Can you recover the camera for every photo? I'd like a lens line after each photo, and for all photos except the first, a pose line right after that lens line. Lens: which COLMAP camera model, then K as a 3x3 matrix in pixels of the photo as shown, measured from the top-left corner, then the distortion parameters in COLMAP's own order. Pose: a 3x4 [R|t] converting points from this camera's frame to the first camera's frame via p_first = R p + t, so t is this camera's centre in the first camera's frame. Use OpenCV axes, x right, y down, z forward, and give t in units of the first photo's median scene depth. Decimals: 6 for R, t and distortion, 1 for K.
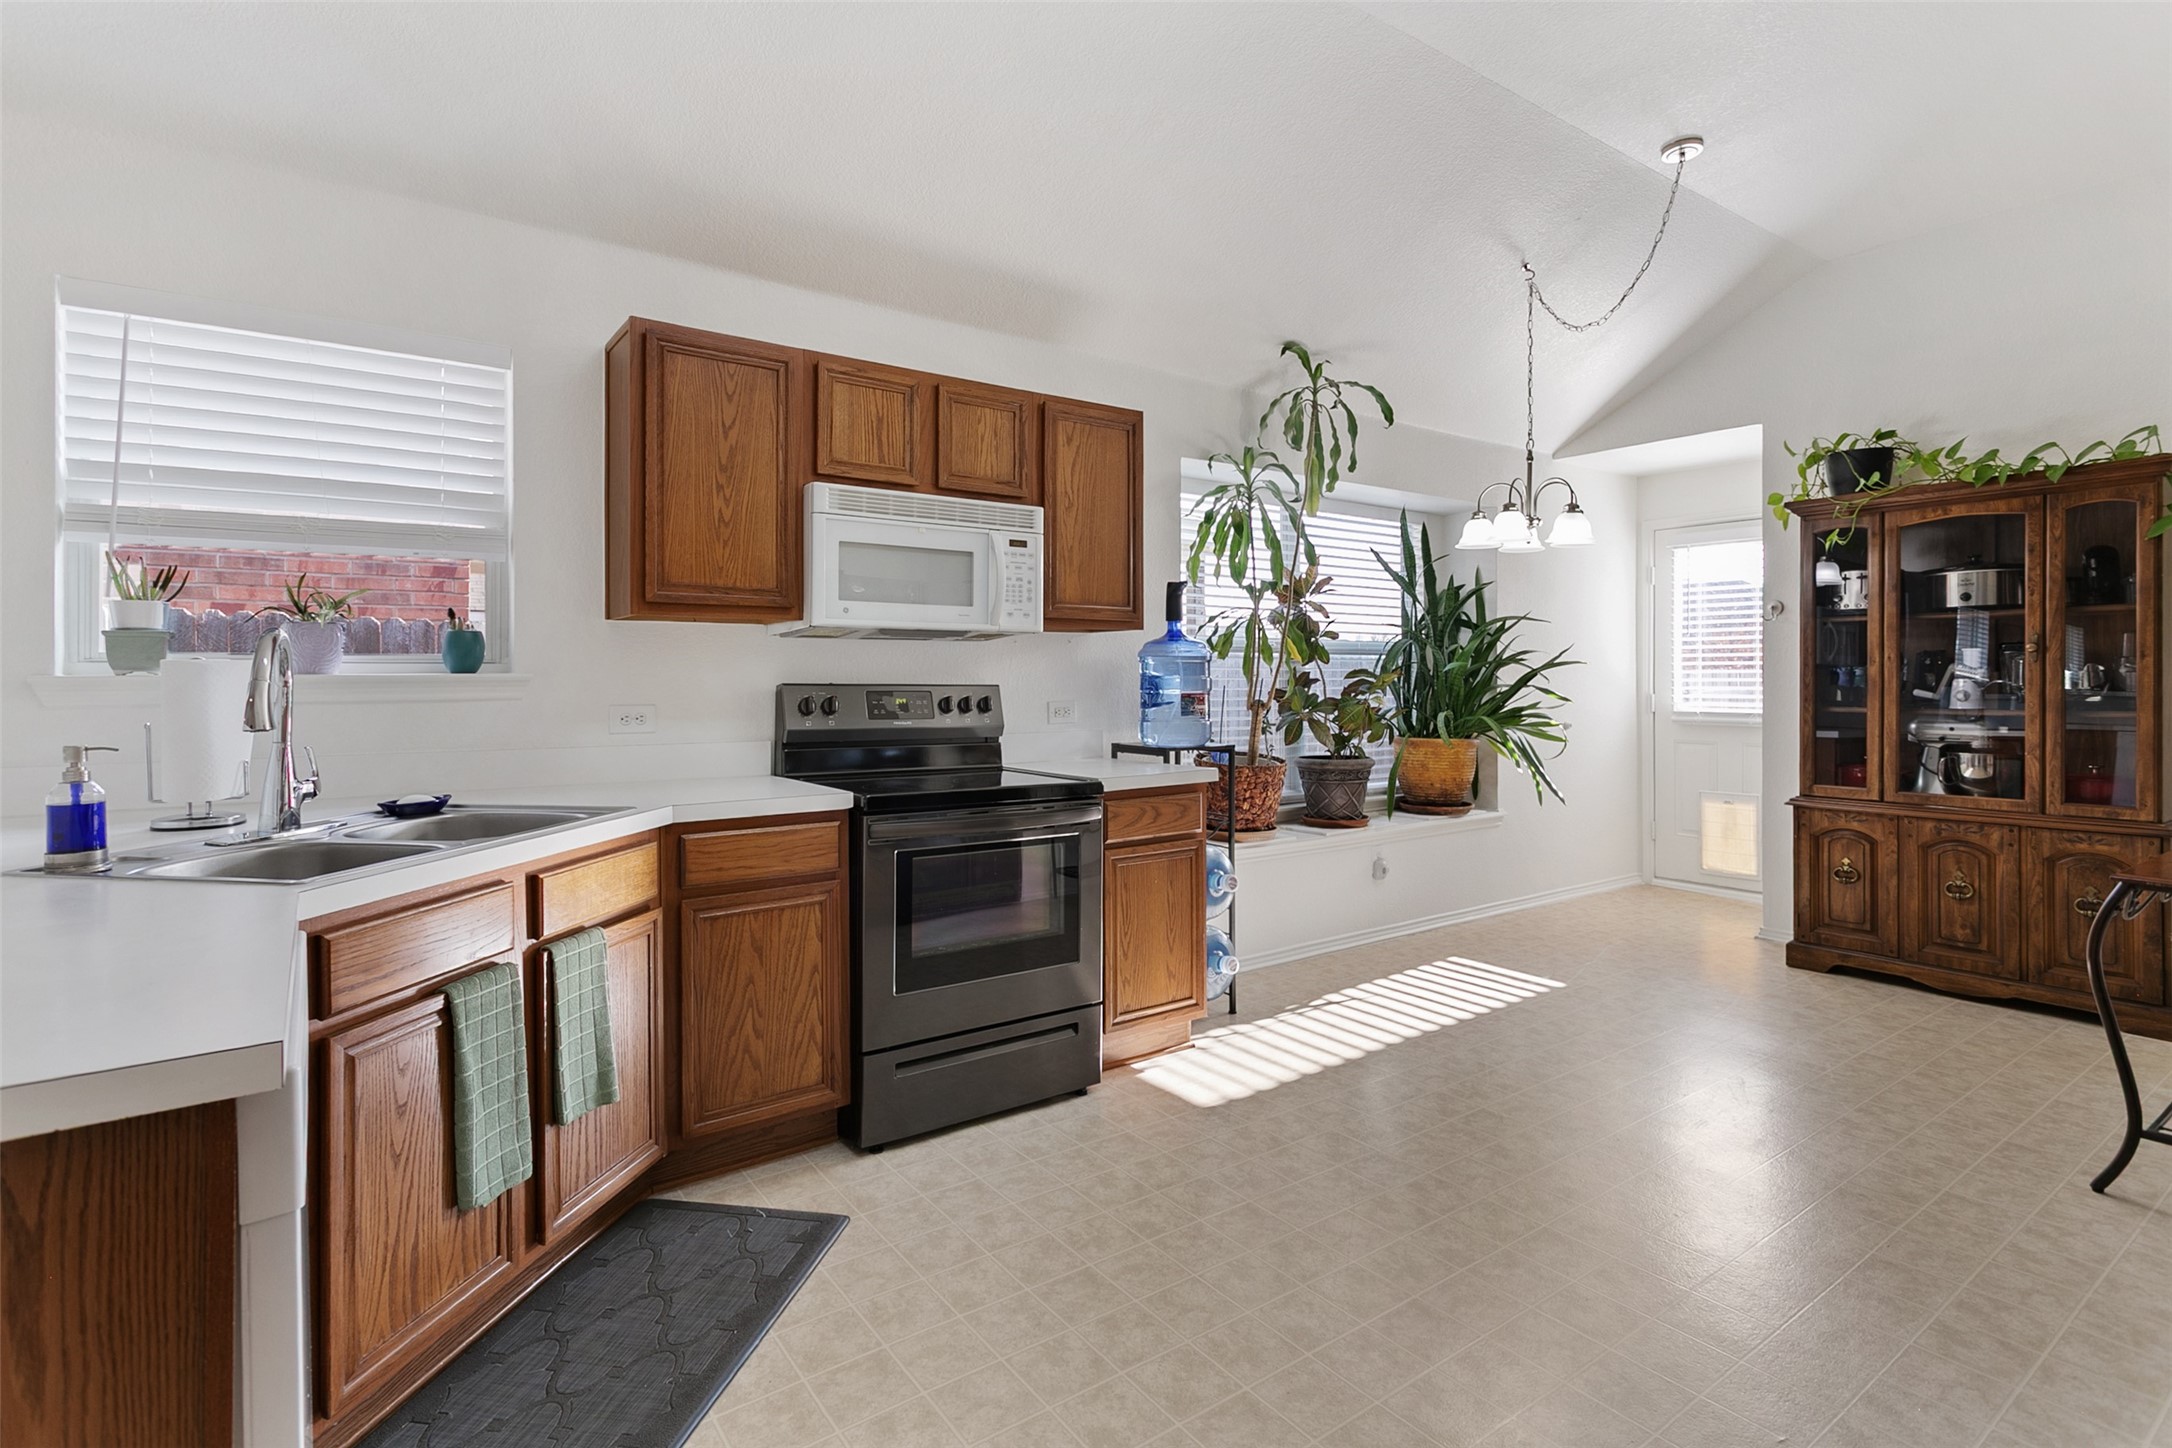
lens RADIAL K [[1042.0, 0, 1087.4], [0, 1042.0, 684.3], [0, 0, 1]] dist [0.006332, -0.000325]
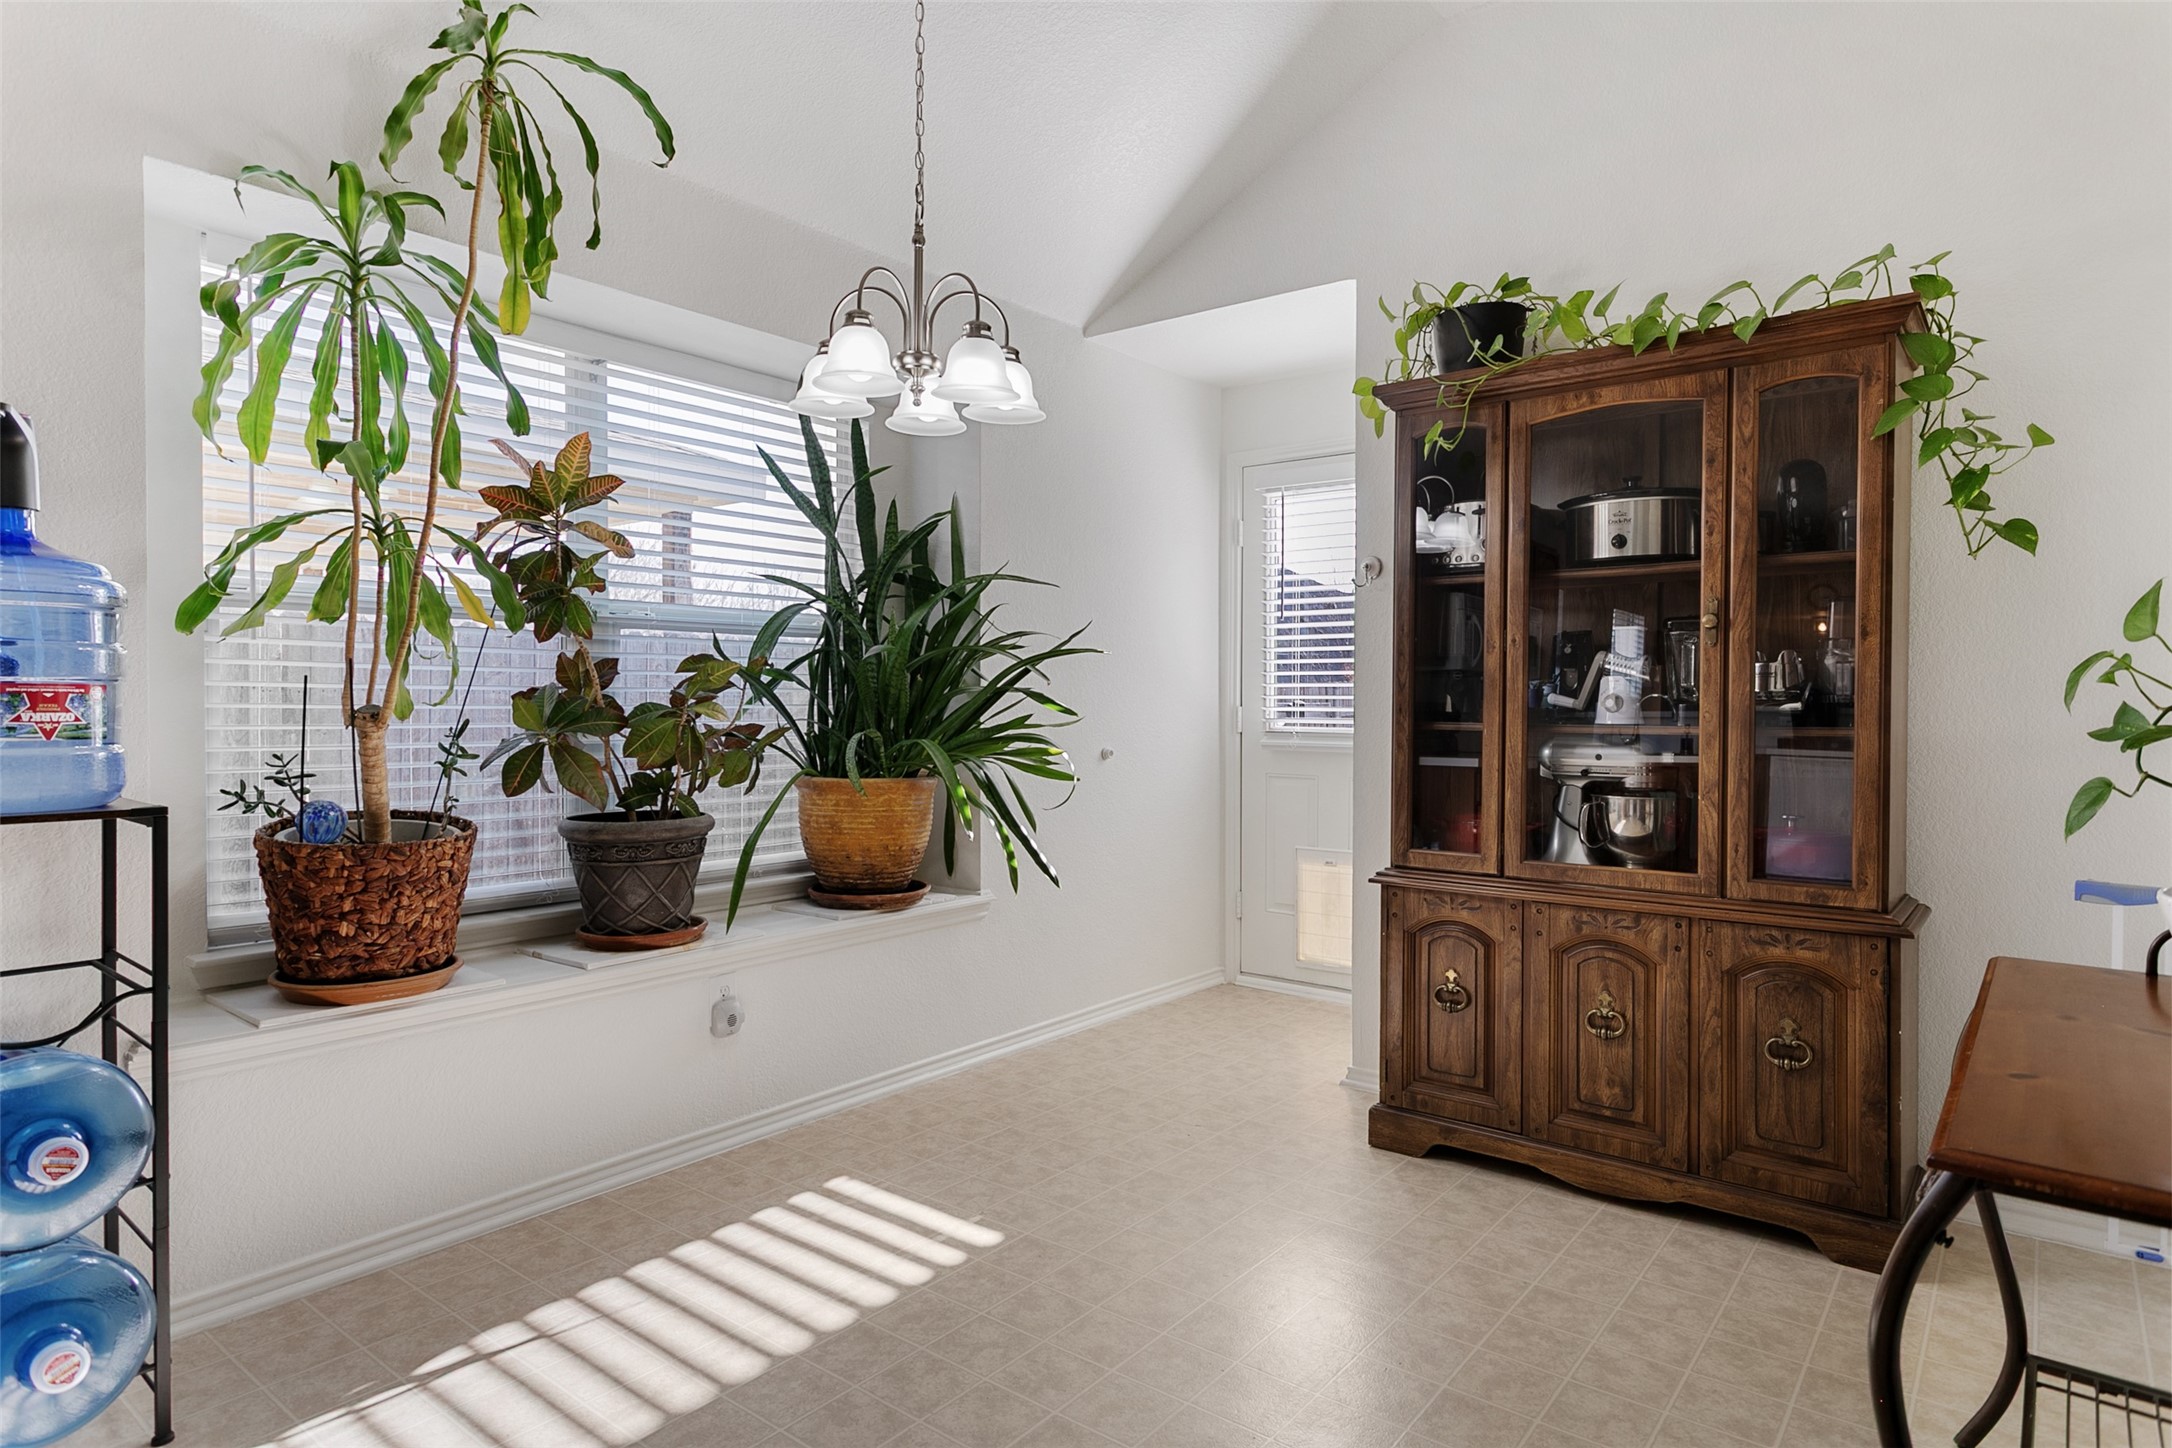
lens RADIAL K [[1224.1, 0, 1079.7], [0, 1224.1, 718.7], [0, 0, 1]] dist [0.014298, 0.002183]
pose [[0.961266, 0.001555, 0.275619, 0.305435], [-0.004726, 0.999930, 0.010842, 0.012676], [-0.275583, -0.011725, 0.961206, 0.357103]]
